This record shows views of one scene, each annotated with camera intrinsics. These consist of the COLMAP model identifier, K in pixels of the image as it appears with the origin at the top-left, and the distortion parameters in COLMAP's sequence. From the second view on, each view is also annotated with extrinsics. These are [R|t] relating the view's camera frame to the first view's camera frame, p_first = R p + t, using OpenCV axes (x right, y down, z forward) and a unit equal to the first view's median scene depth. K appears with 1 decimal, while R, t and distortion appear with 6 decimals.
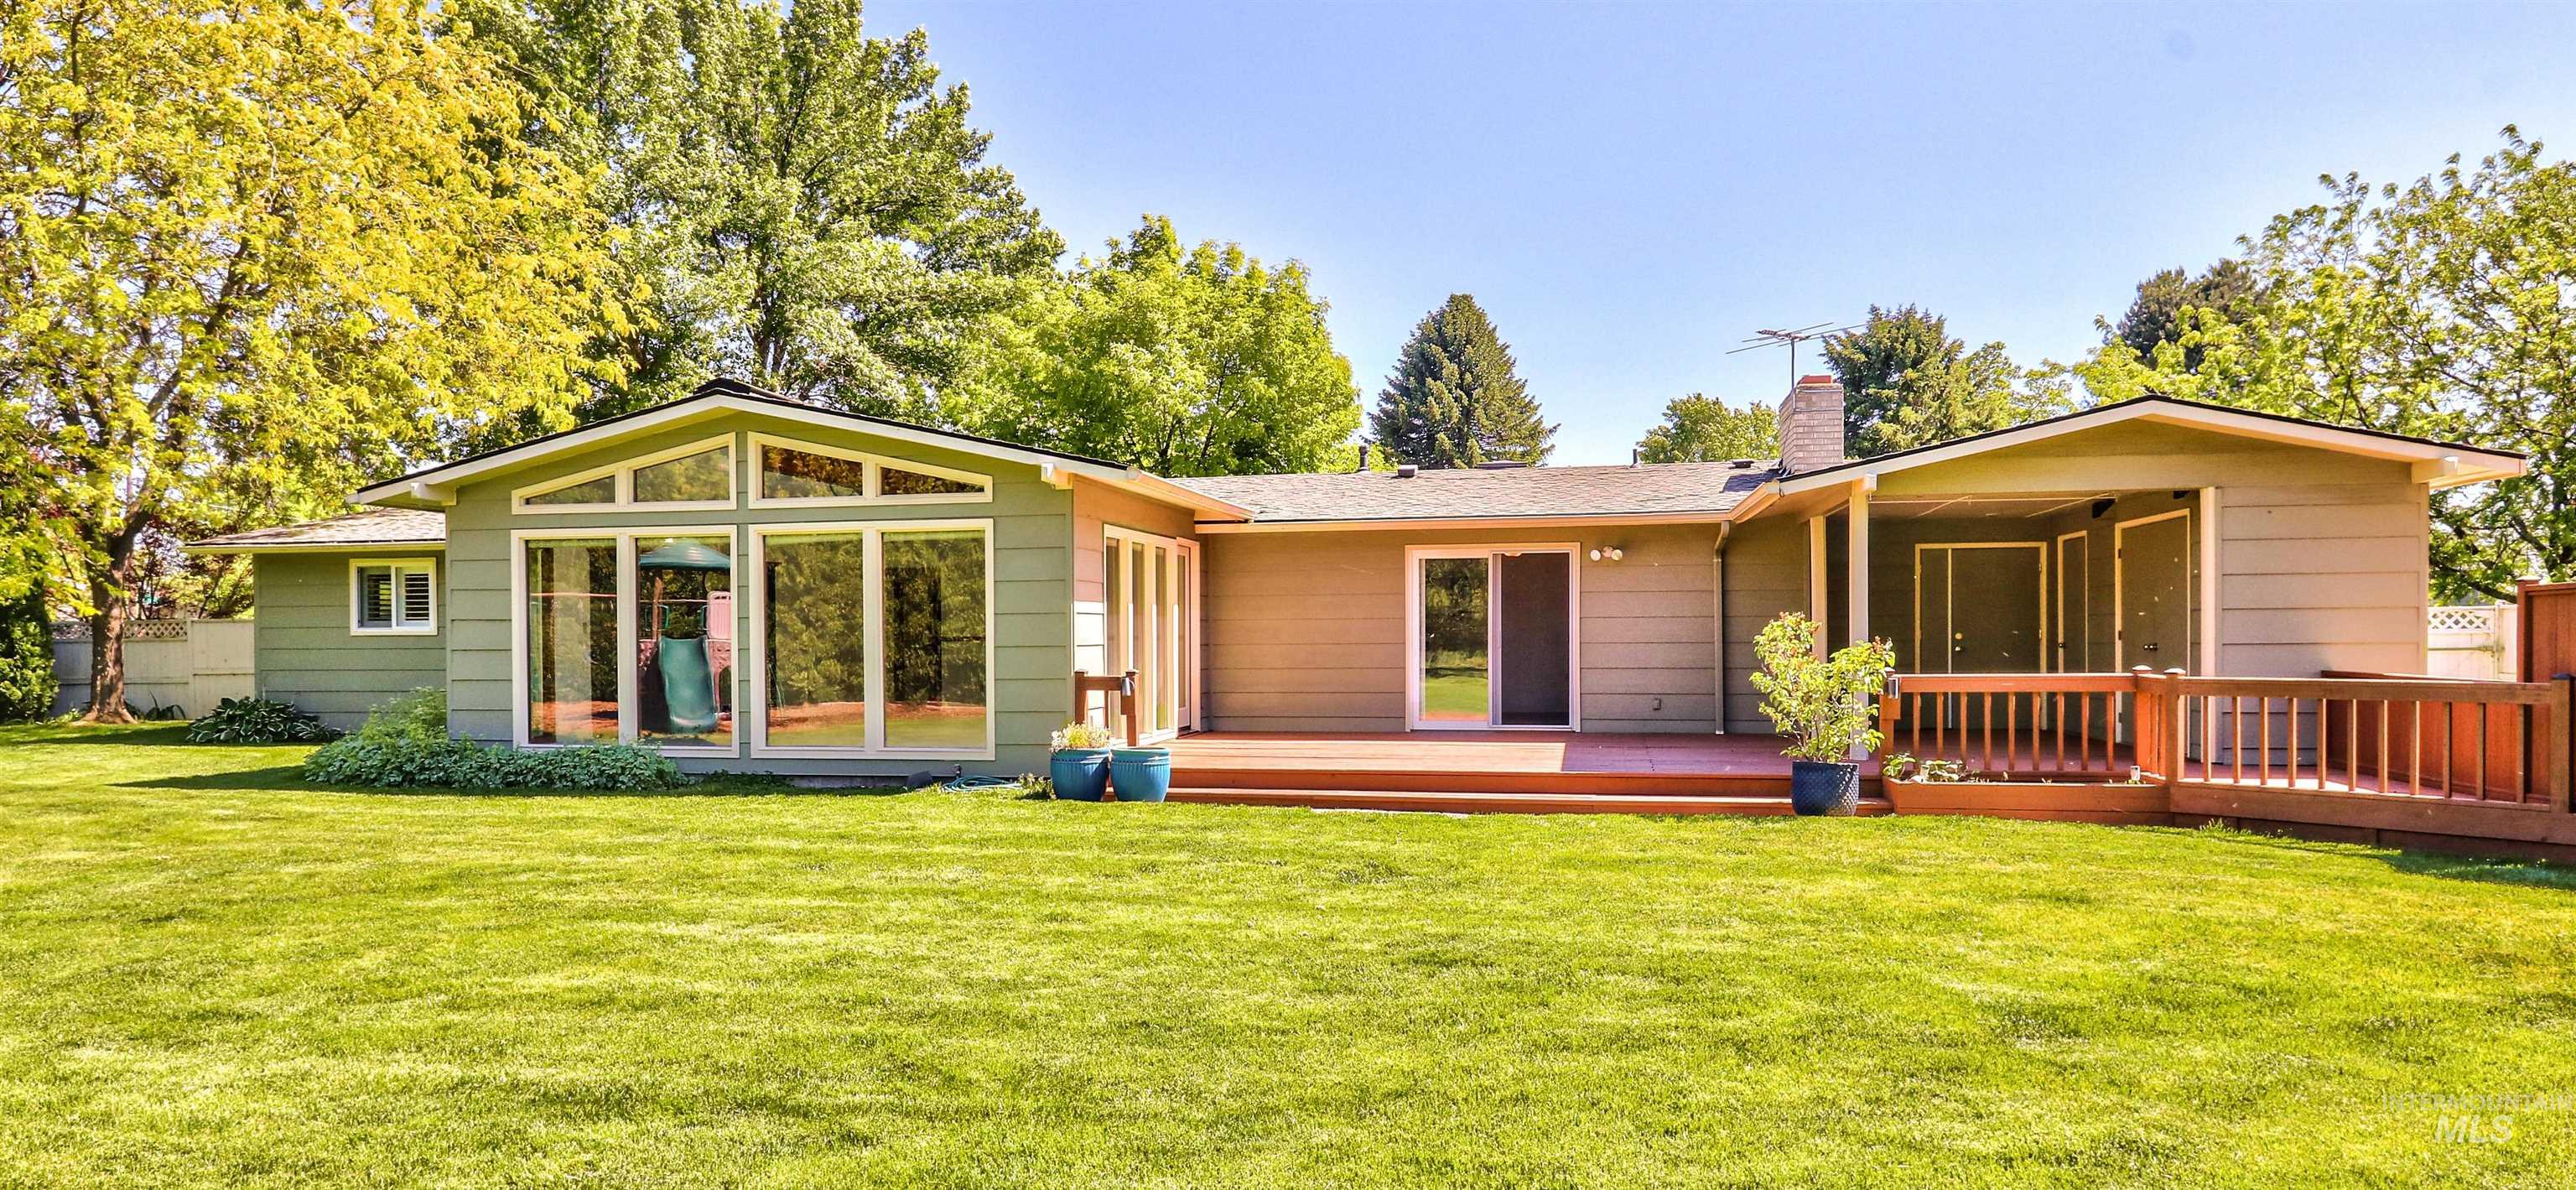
lens RADIAL K [[1557.1, 0, 1199.5], [0, 1557.1, 641.6], [0, 0, 1]] dist [0.000419, -0.000871]
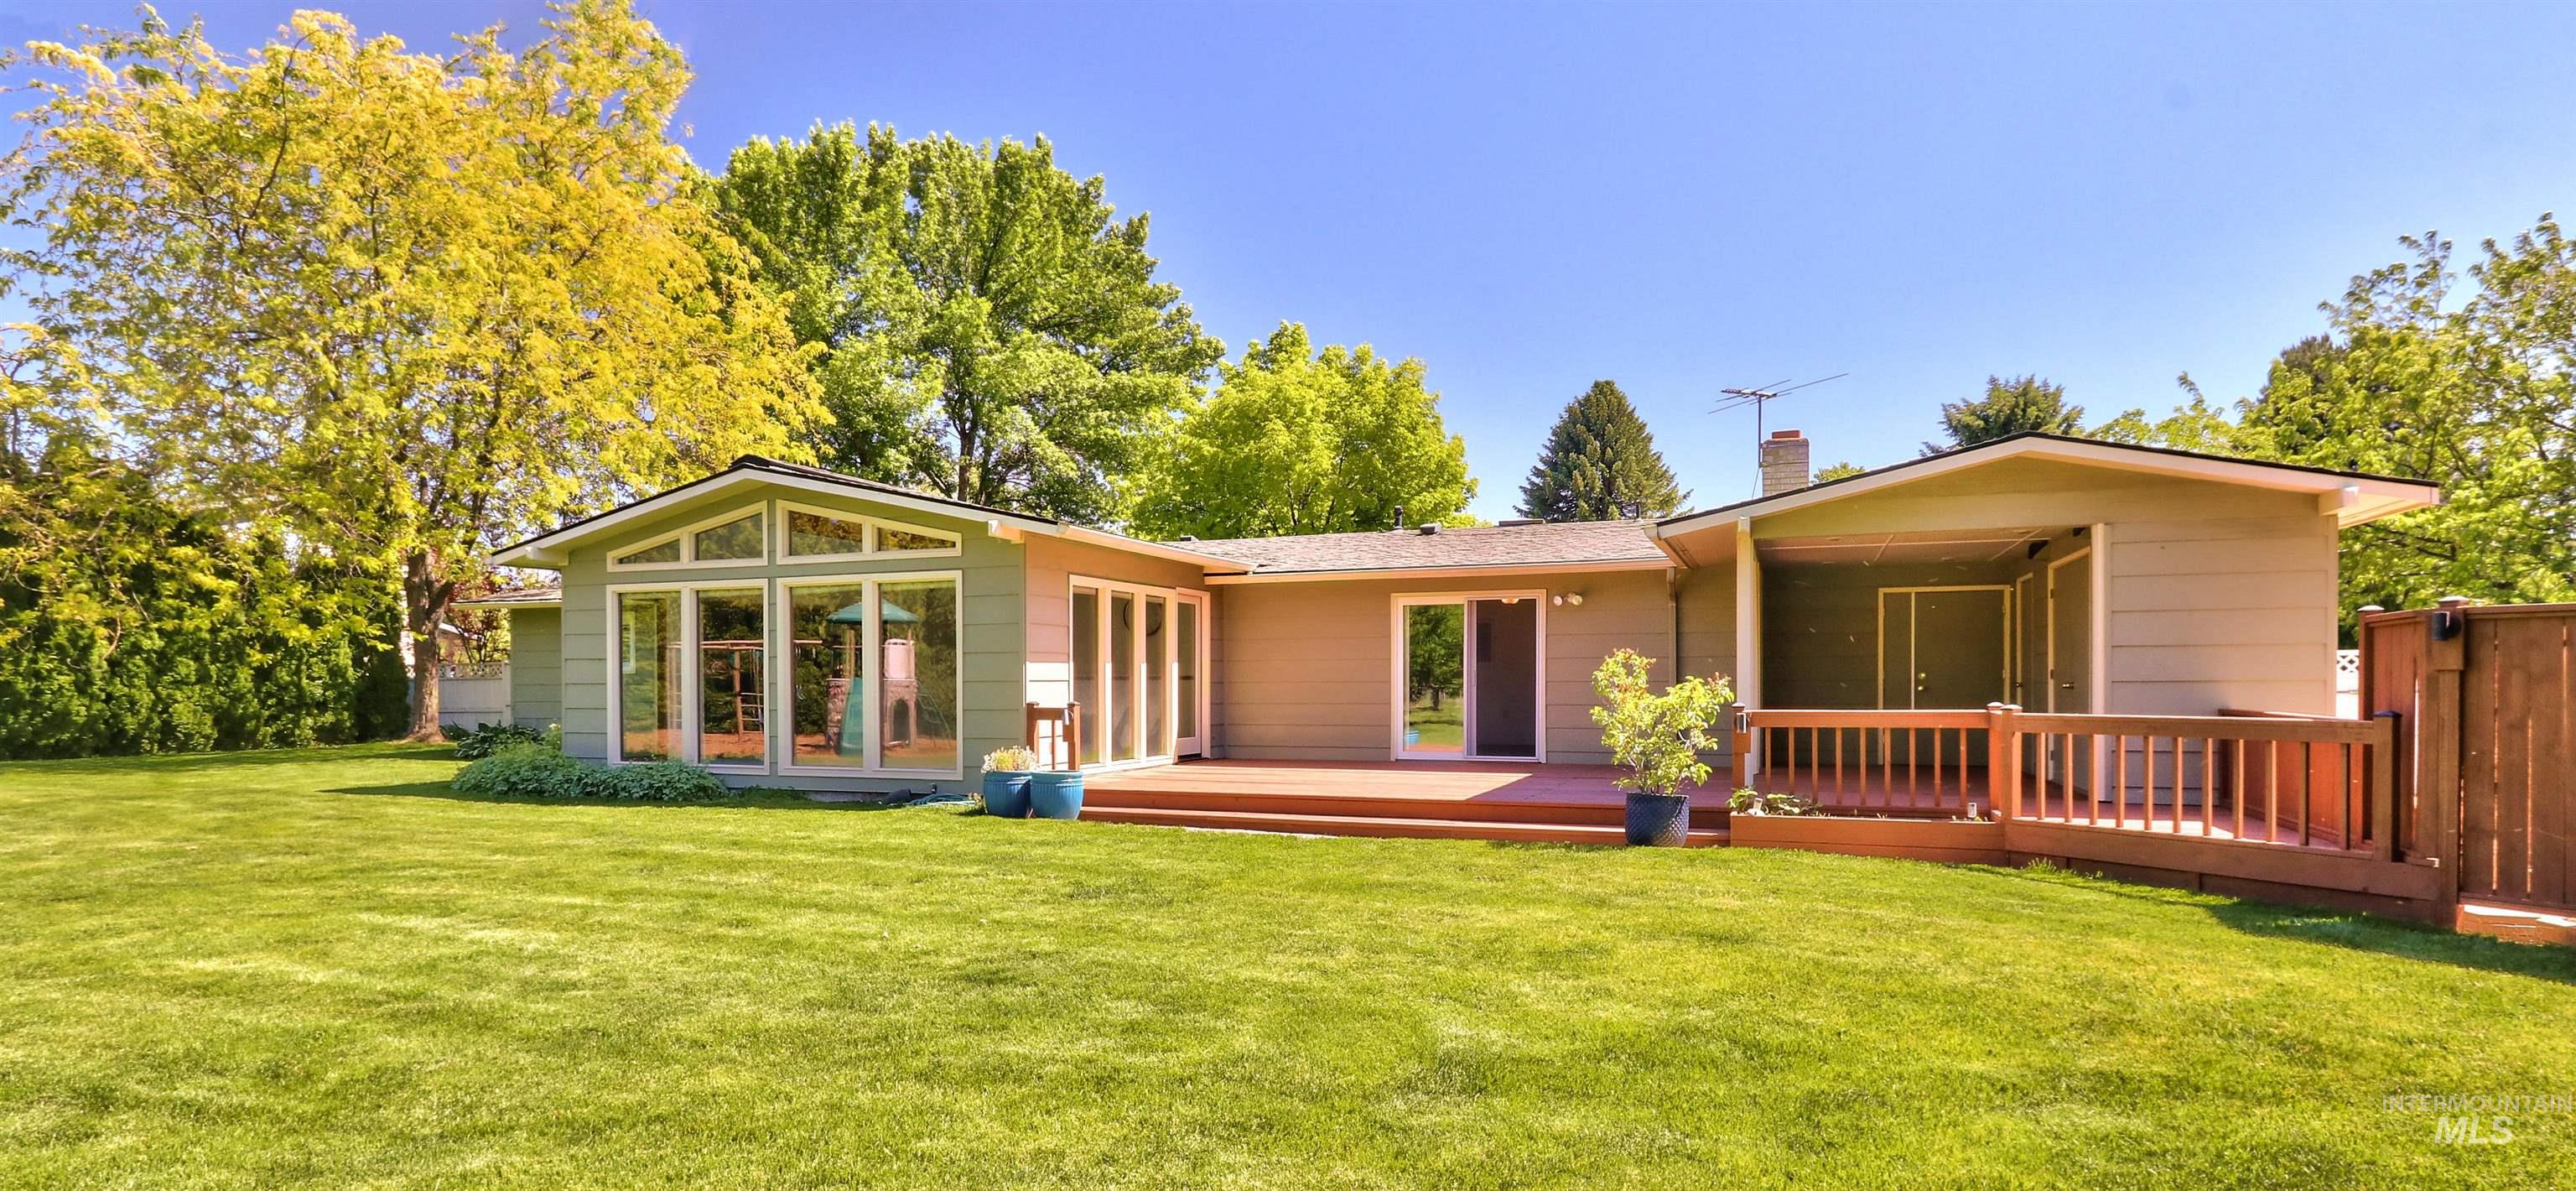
lens RADIAL K [[1298.2, 0, 1237.6], [0, 1298.2, 636.7], [0, 0, 1]] dist [0.002330, -0.001927]
pose [[0.986809, -0.002906, -0.161864, 0.209507], [-0.003129, 0.999310, -0.037018, 0.004851], [0.161860, 0.037036, 0.986119, 0.080284]]
